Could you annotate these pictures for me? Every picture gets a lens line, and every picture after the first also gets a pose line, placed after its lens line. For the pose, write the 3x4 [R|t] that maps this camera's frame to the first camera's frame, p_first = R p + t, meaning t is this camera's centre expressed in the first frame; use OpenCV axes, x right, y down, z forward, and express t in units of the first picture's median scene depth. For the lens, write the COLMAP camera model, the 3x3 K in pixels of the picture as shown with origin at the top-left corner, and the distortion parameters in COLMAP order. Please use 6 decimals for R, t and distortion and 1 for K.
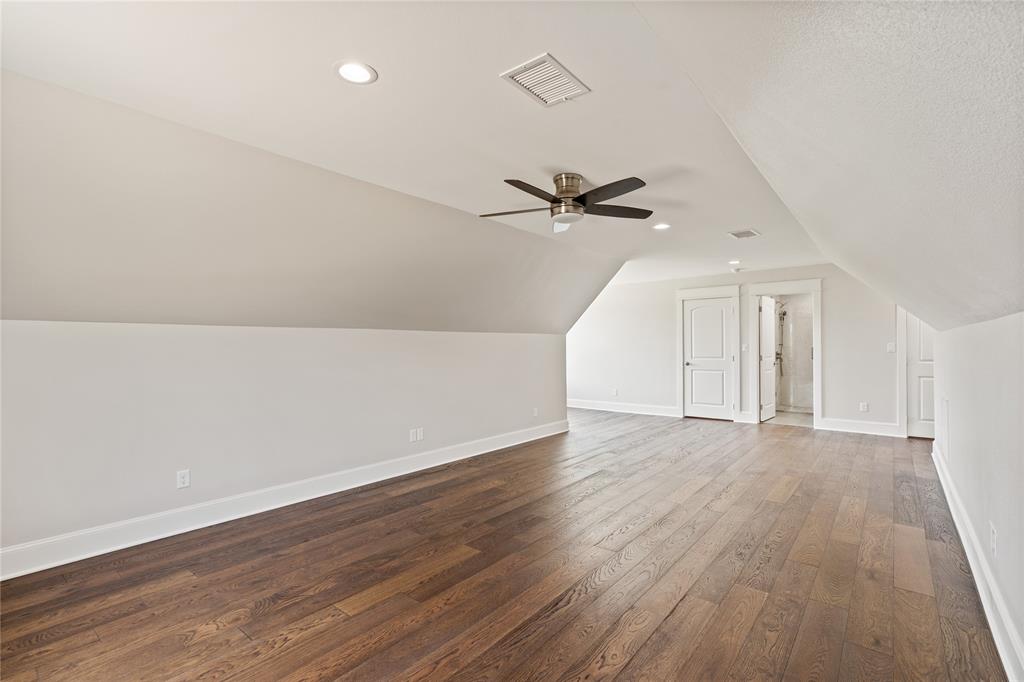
lens RADIAL K [[470.0, 0, 510.9], [0, 470.0, 342.6], [0, 0, 1]] dist [-0.004713, 0.000285]
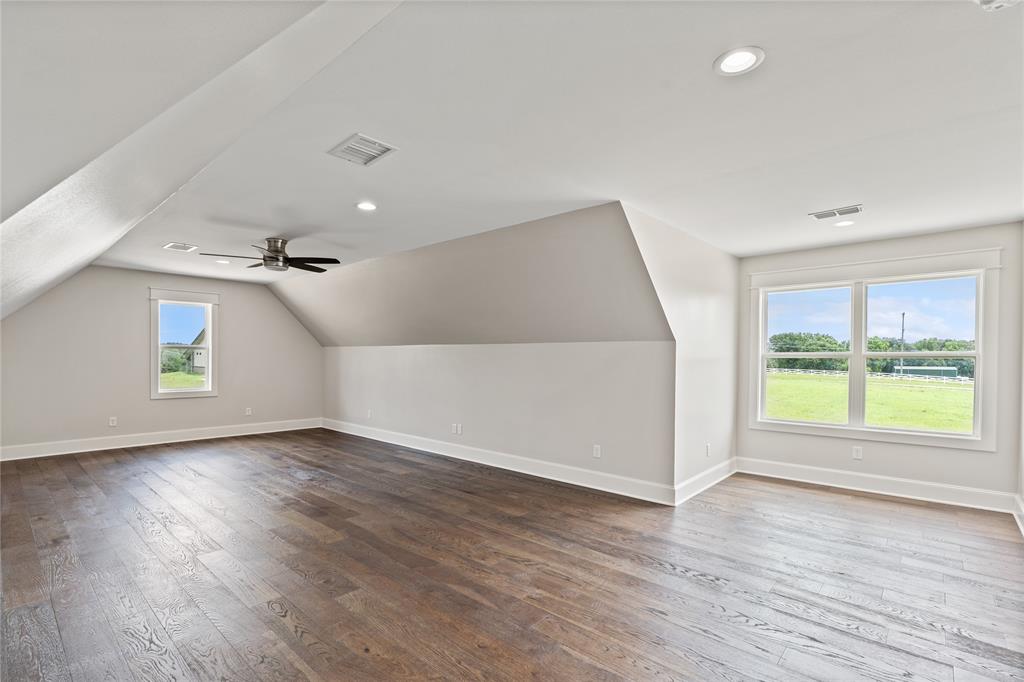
lens RADIAL K [[470.0, 0, 511.1], [0, 470.0, 349.7], [0, 0, 1]] dist [-0.004713, 0.000285]
pose [[-0.045599, -0.004359, -0.998950, 1.098905], [0.004997, 0.999977, -0.004592, -0.008184], [0.998947, -0.005201, -0.045577, 1.265073]]
